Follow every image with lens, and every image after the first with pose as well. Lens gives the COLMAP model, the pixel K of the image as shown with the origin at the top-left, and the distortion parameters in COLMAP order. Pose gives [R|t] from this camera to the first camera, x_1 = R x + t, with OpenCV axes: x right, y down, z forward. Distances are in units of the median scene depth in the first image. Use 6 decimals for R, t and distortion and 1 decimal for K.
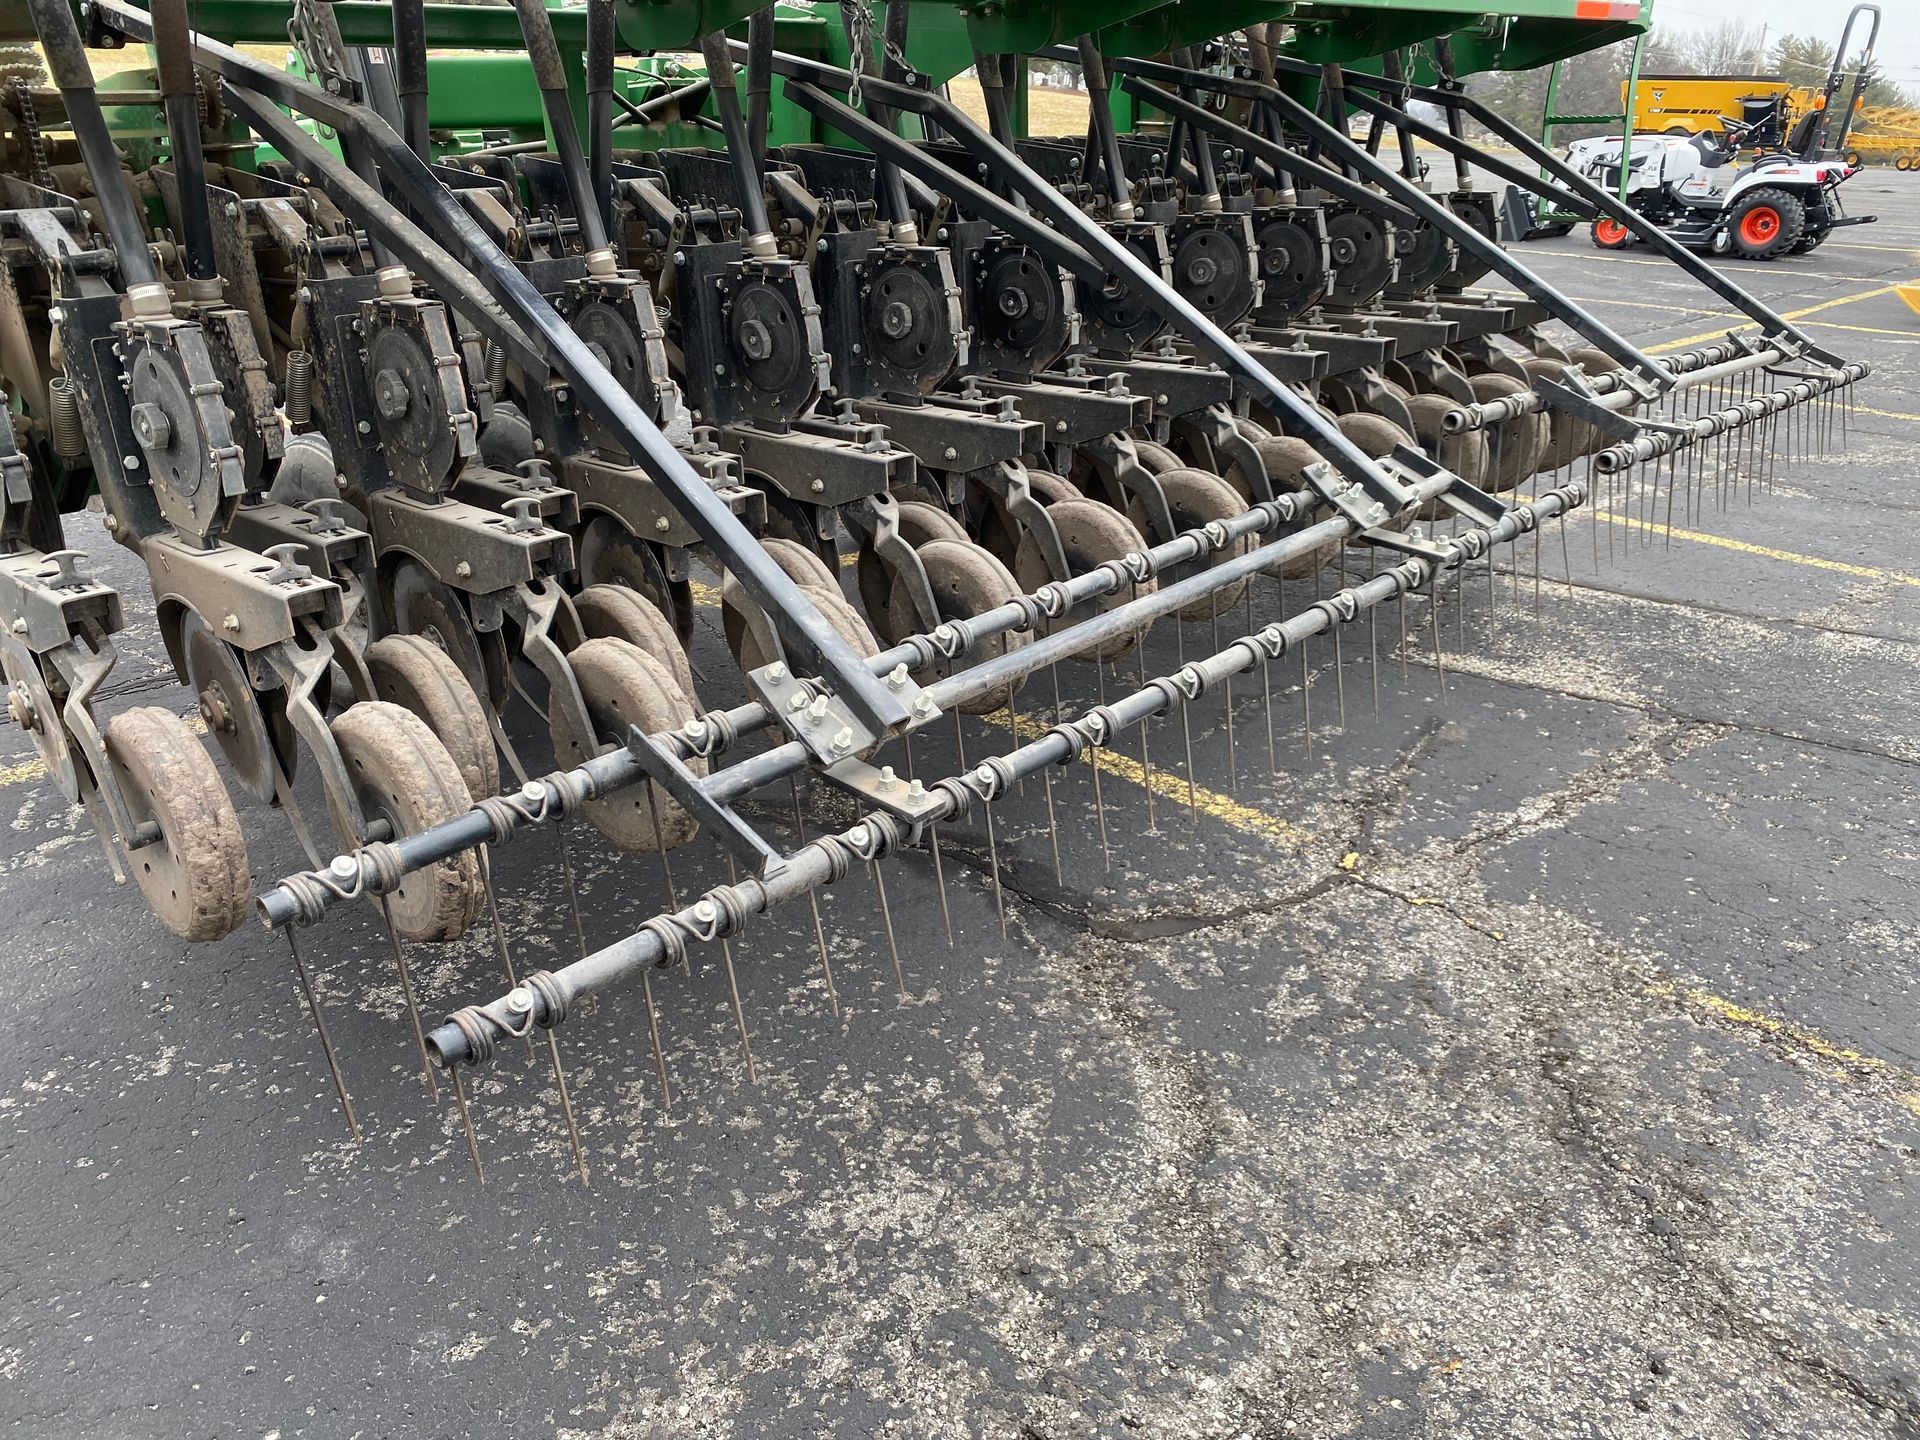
lens RADIAL K [[1456.7, 0, 949.0], [0, 1456.7, 714.1], [0, 0, 1]] dist [0.044052, -0.045635]
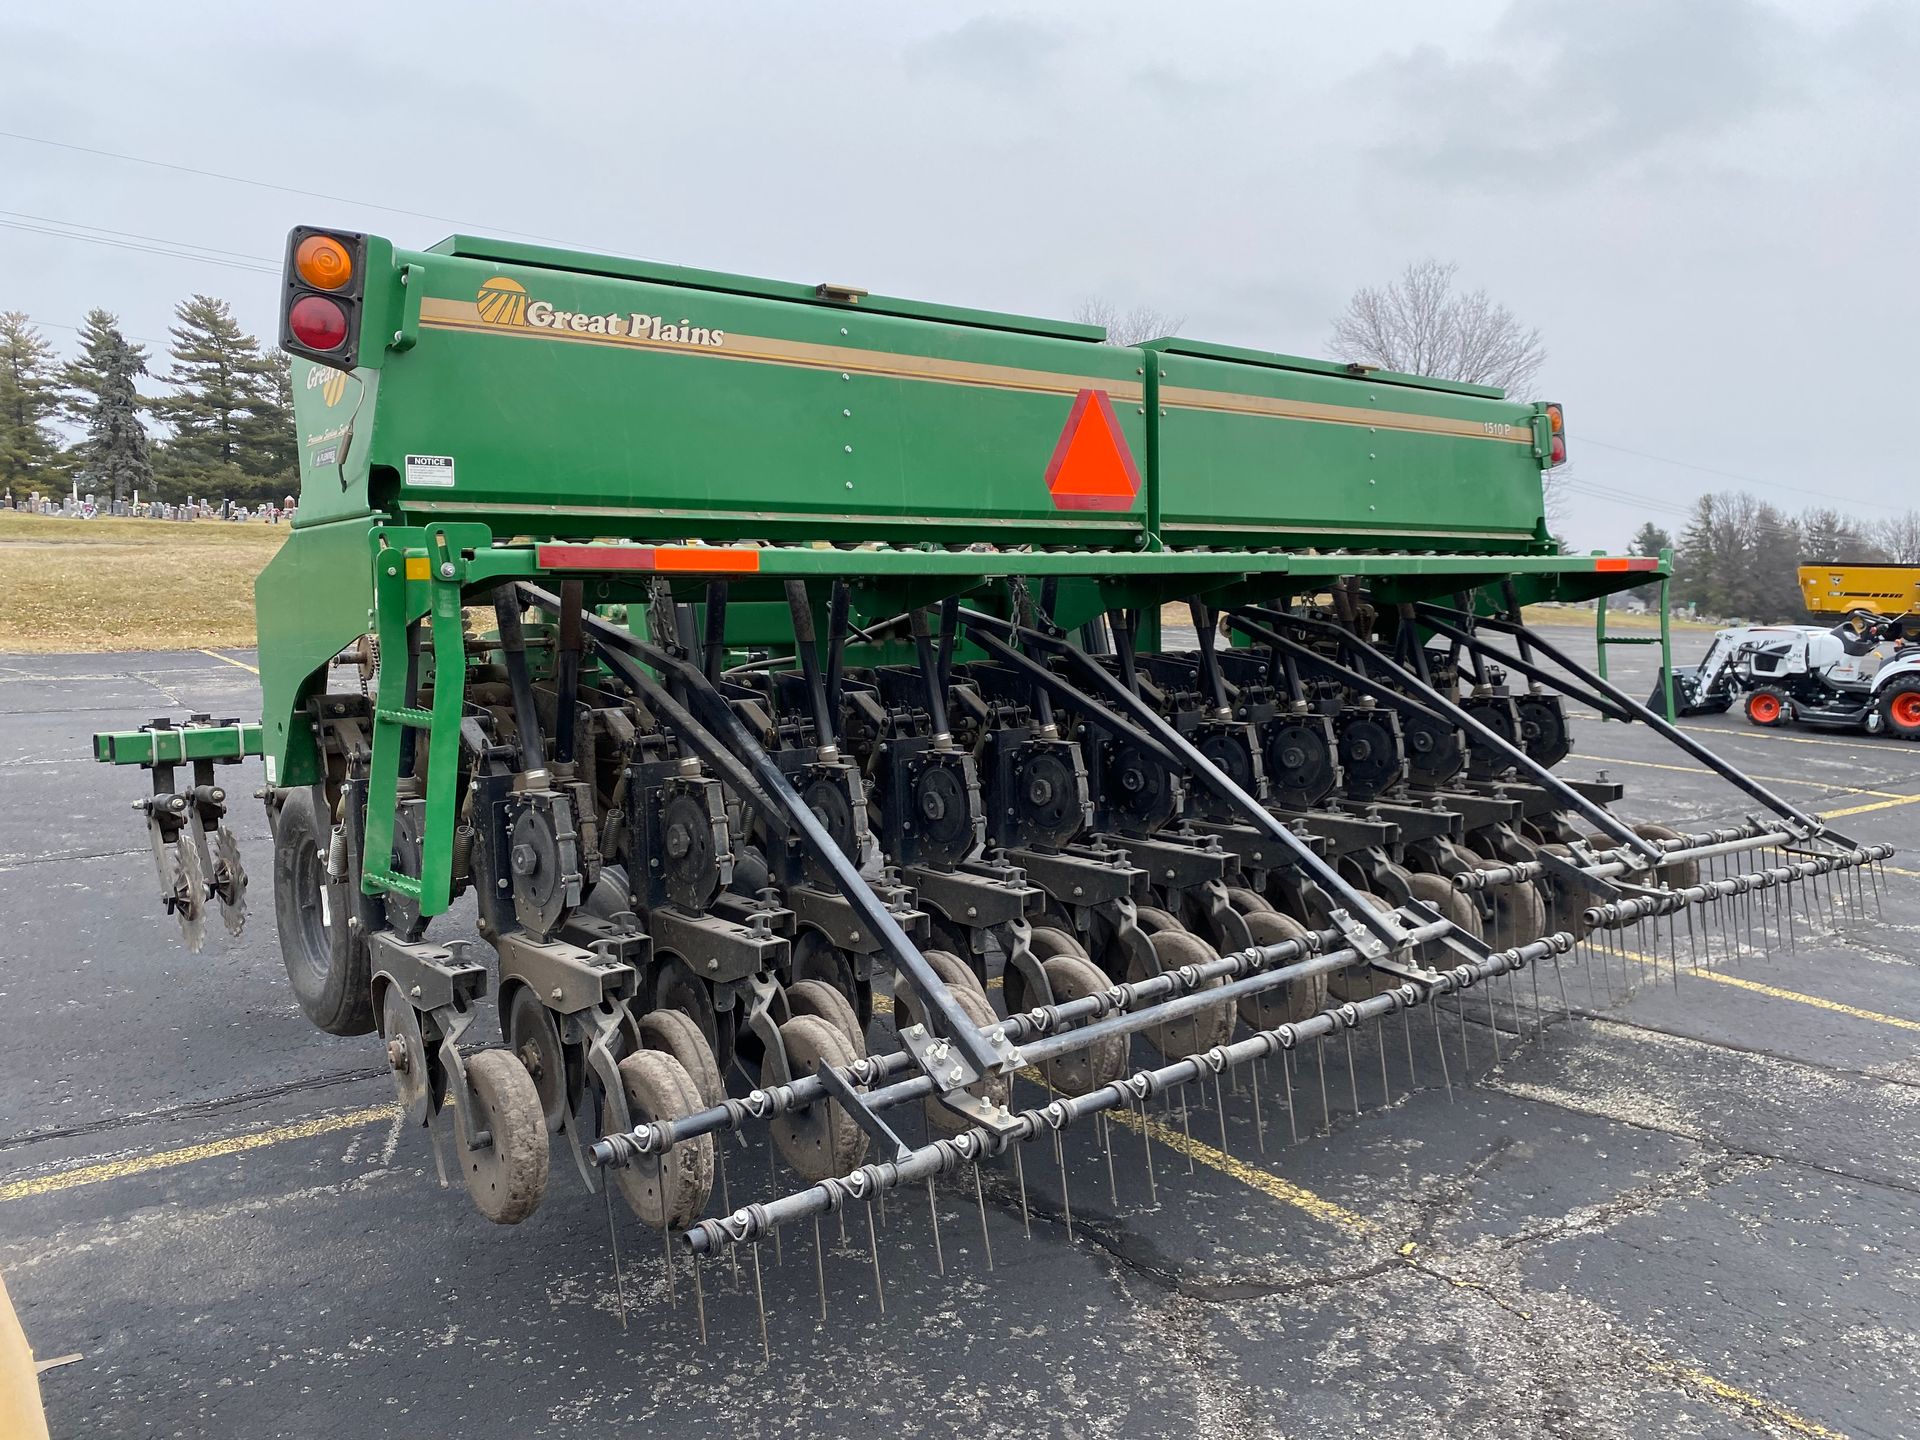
lens RADIAL K [[1456.7, 0, 989.5], [0, 1456.7, 716.4], [0, 0, 1]] dist [0.044052, -0.045635]
pose [[0.993636, 0.018109, -0.111171, 0.074703], [-0.049924, 0.955553, -0.290562, 0.060557], [0.100968, 0.294263, 0.950376, -0.334220]]
